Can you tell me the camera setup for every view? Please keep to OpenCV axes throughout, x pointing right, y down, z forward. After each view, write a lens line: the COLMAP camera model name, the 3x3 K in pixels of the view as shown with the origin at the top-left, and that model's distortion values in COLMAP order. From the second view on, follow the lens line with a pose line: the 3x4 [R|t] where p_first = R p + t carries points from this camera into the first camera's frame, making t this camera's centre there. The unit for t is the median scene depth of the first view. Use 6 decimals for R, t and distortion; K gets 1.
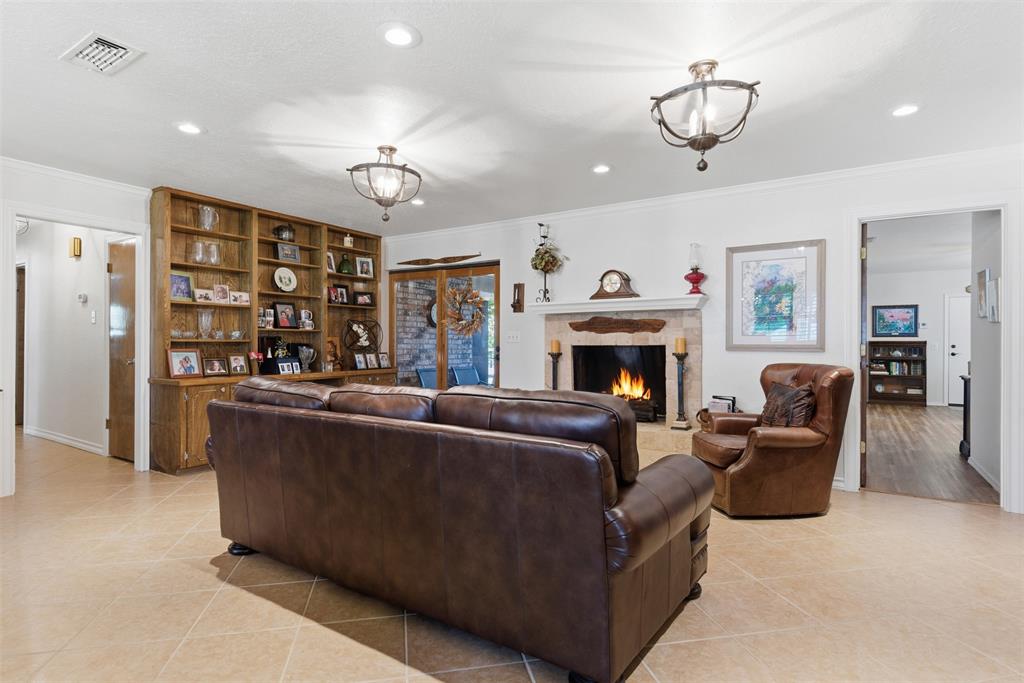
lens RADIAL K [[526.5, 0, 512.0], [0, 526.5, 341.5], [0, 0, 1]] dist [-0.000639, -0.000206]
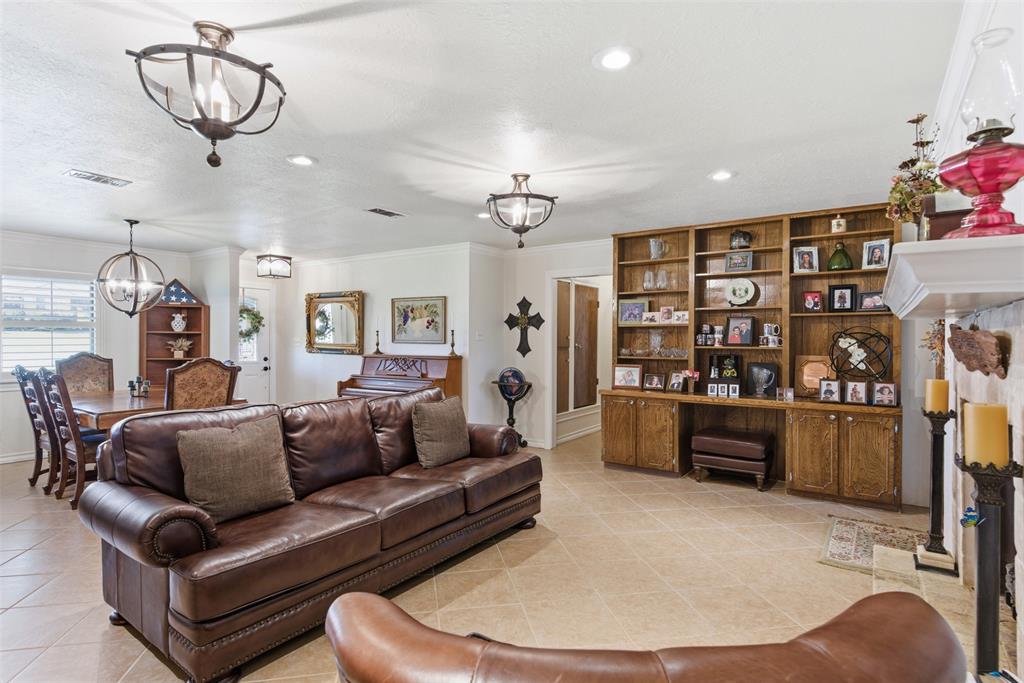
lens RADIAL K [[526.5, 0, 512.0], [0, 526.5, 341.5], [0, 0, 1]] dist [-0.000639, -0.000206]
pose [[-0.034587, 0.000515, -0.999402, 0.516862], [-0.003376, 0.999994, 0.000632, -0.033818], [0.999396, 0.003396, -0.034585, 0.689238]]
